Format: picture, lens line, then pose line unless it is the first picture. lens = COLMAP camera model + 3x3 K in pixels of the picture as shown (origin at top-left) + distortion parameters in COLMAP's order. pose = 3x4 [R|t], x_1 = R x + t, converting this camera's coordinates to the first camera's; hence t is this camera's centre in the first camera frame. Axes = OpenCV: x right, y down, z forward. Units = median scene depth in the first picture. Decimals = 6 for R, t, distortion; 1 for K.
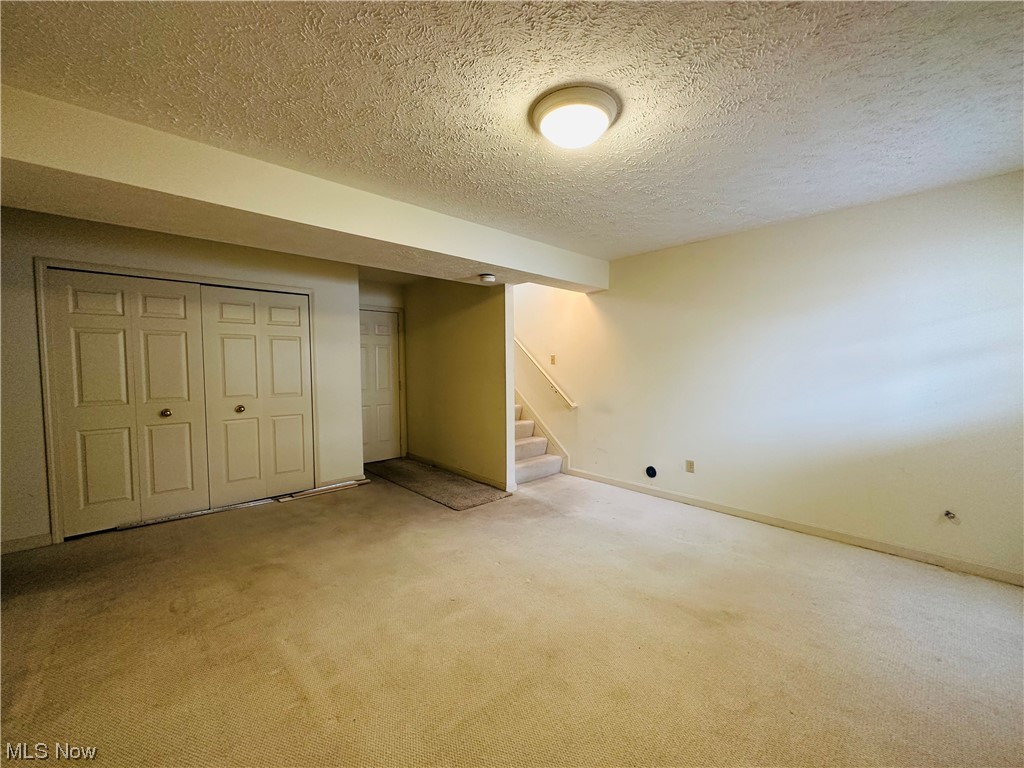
lens RADIAL K [[411.3, 0, 509.6], [0, 411.3, 382.2], [0, 0, 1]] dist [0.000449, 0.000051]
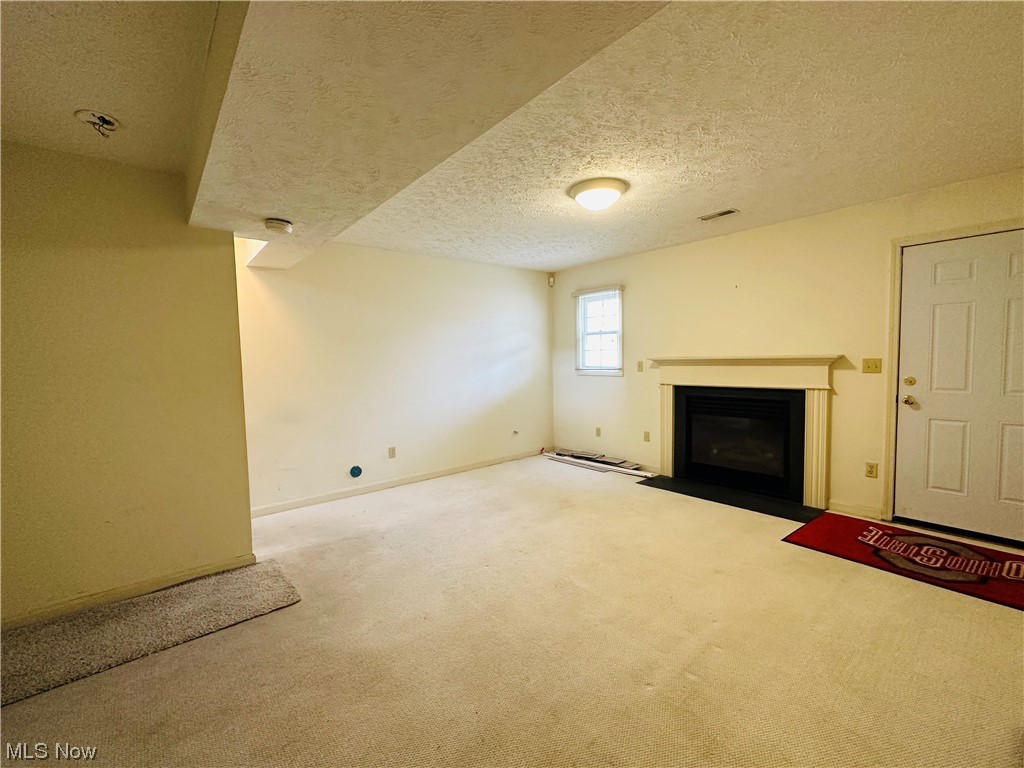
lens RADIAL K [[441.8, 0, 512.0], [0, 441.8, 384.0], [0, 0, 1]] dist [0.001615, 0.000374]
pose [[0.046001, -0.060931, 0.997081, -0.849155], [0.068544, 0.995978, 0.057701, -0.030218], [-0.996587, 0.065689, 0.049993, 0.715173]]
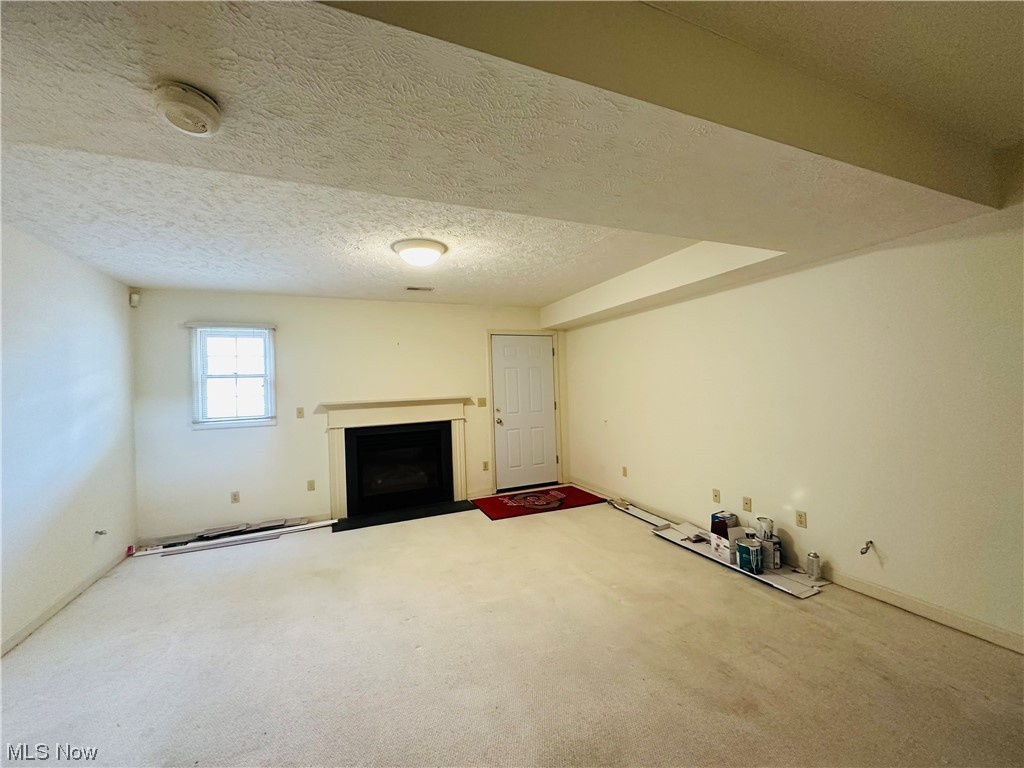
lens RADIAL K [[411.3, 0, 509.6], [0, 411.3, 382.2], [0, 0, 1]] dist [0.000449, 0.000051]
pose [[-0.945459, 0.041284, 0.323116, -0.396526], [0.054209, 0.998045, 0.031101, -0.076545], [-0.321200, 0.046920, -0.945848, 1.393224]]
